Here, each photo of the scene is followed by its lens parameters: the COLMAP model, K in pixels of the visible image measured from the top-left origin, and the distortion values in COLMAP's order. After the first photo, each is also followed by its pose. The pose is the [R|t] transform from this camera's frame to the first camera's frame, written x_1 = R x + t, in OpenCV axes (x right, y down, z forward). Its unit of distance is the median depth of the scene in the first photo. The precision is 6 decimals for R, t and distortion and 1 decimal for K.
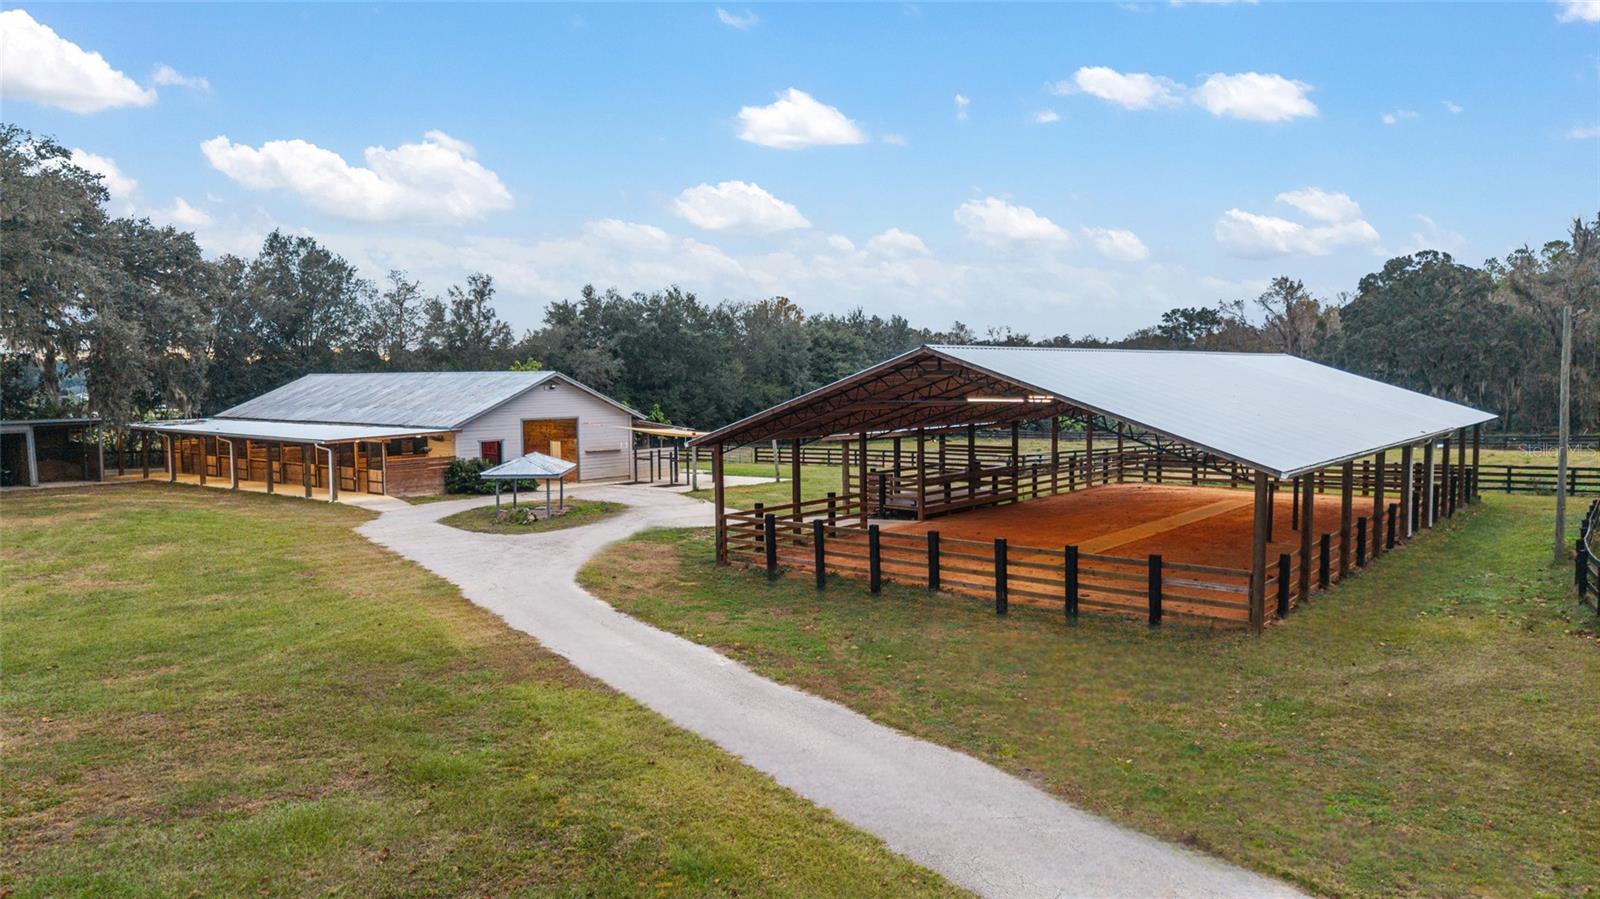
lens RADIAL K [[1061.3, 0, 793.5], [0, 1061.3, 454.9], [0, 0, 1]] dist [0.055610, -0.068895]
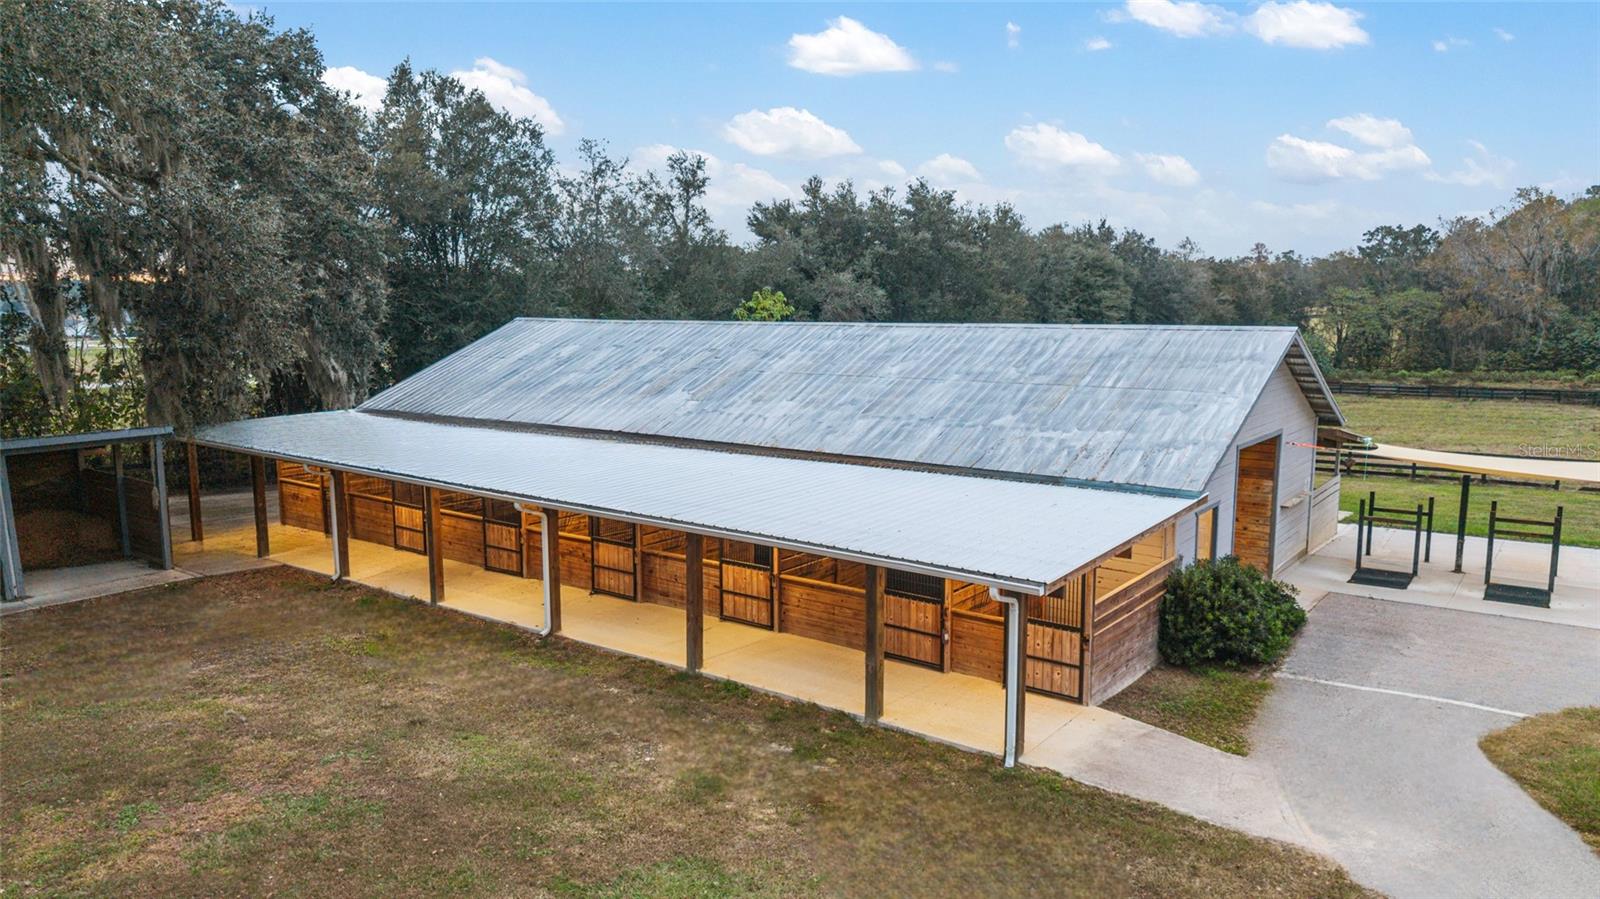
lens RADIAL K [[1078.5, 0, 800.0], [0, 1078.5, 449.5], [0, 0, 1]] dist [0.058310, -0.073091]
pose [[0.999408, -0.000140, 0.034406, -0.359912], [-0.002006, 0.998053, 0.062344, -0.047994], [-0.034348, -0.062376, 0.997461, 0.491296]]
